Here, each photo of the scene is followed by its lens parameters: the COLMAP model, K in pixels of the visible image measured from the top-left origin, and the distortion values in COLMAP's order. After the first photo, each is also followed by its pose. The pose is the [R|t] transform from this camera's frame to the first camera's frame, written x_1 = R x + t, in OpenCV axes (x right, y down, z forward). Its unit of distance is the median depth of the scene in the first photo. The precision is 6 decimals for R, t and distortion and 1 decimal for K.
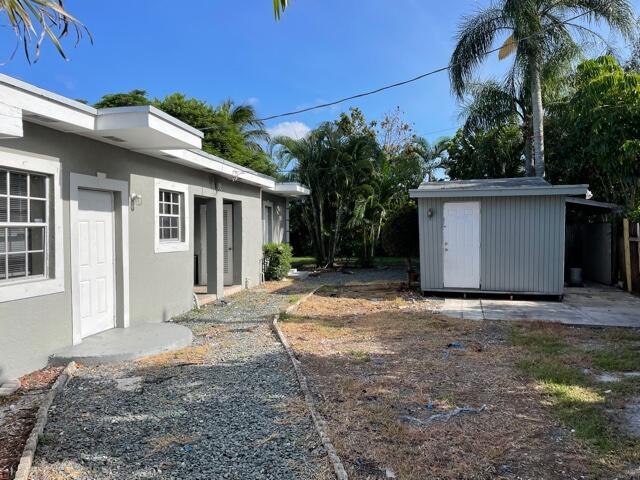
lens RADIAL K [[480.2, 0, 320.0], [0, 480.2, 240.0], [0, 0, 1]] dist [-0.000808, -0.065627]
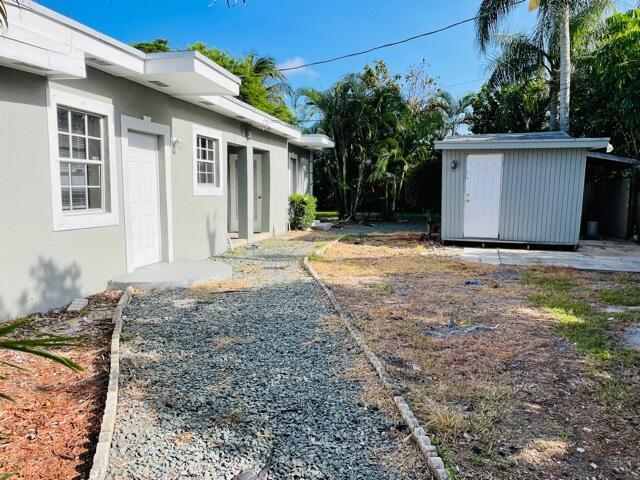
lens RADIAL K [[495.7, 0, 321.7], [0, 495.7, 258.5], [0, 0, 1]] dist [0.005376, -0.071150]
pose [[0.999647, 0.017371, -0.020097, -0.029378], [-0.015145, 0.994247, 0.106031, 0.037698], [0.021823, -0.105690, 0.994160, -0.088151]]
